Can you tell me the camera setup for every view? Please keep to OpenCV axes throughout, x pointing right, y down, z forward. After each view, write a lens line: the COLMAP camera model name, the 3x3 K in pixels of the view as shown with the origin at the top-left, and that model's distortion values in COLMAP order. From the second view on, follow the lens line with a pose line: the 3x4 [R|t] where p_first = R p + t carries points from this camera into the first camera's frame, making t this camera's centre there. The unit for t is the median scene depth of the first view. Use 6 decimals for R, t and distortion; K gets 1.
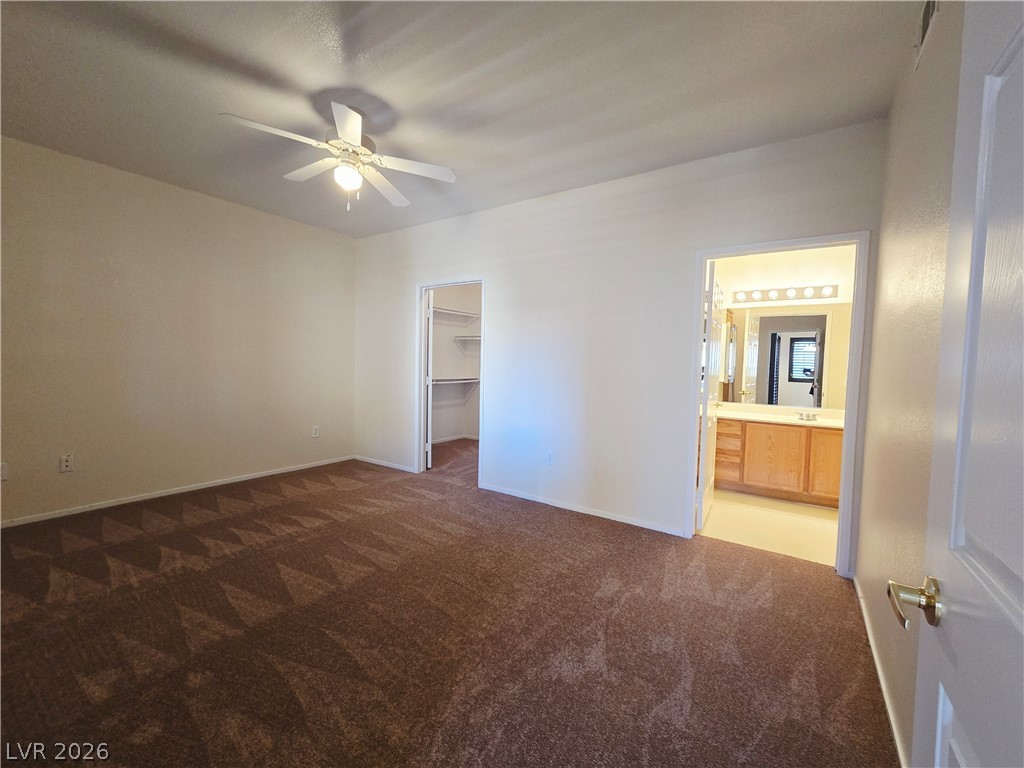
lens RADIAL K [[419.7, 0, 520.7], [0, 419.7, 382.2], [0, 0, 1]] dist [0.003146, 0.000736]
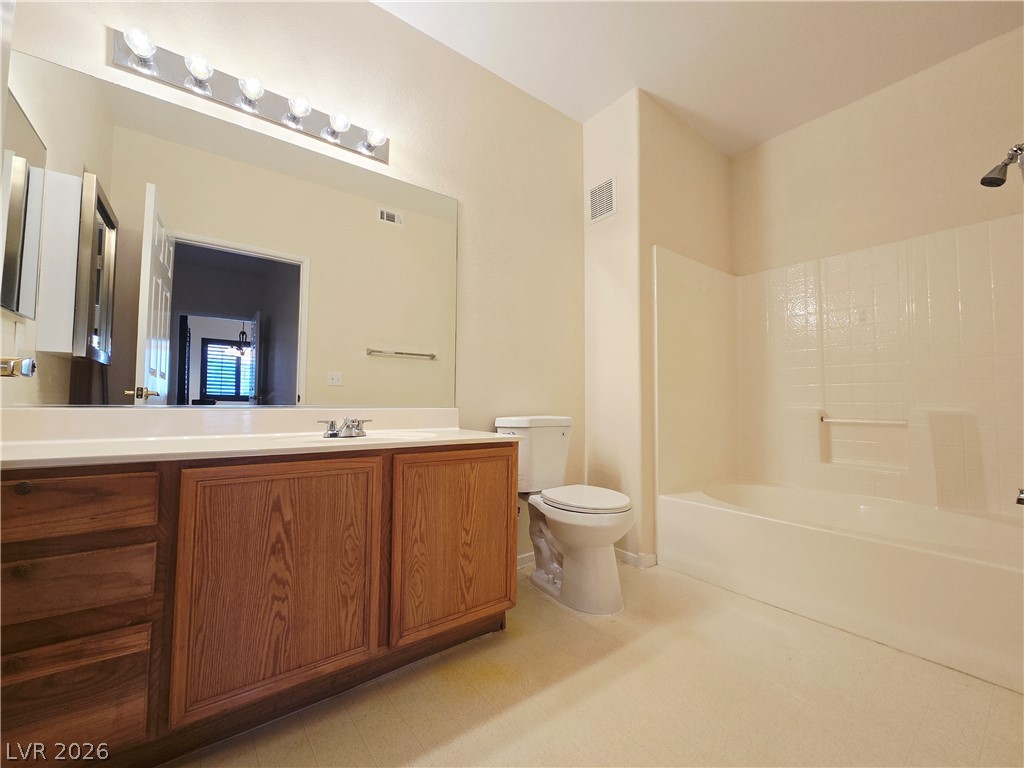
lens RADIAL K [[419.7, 0, 520.7], [0, 419.7, 382.2], [0, 0, 1]] dist [0.003146, 0.000736]
pose [[0.306723, 0.029003, 0.951357, 0.358511], [0.048726, 0.997747, -0.046126, 0.065369], [-0.950551, 0.060504, 0.304618, 0.726124]]
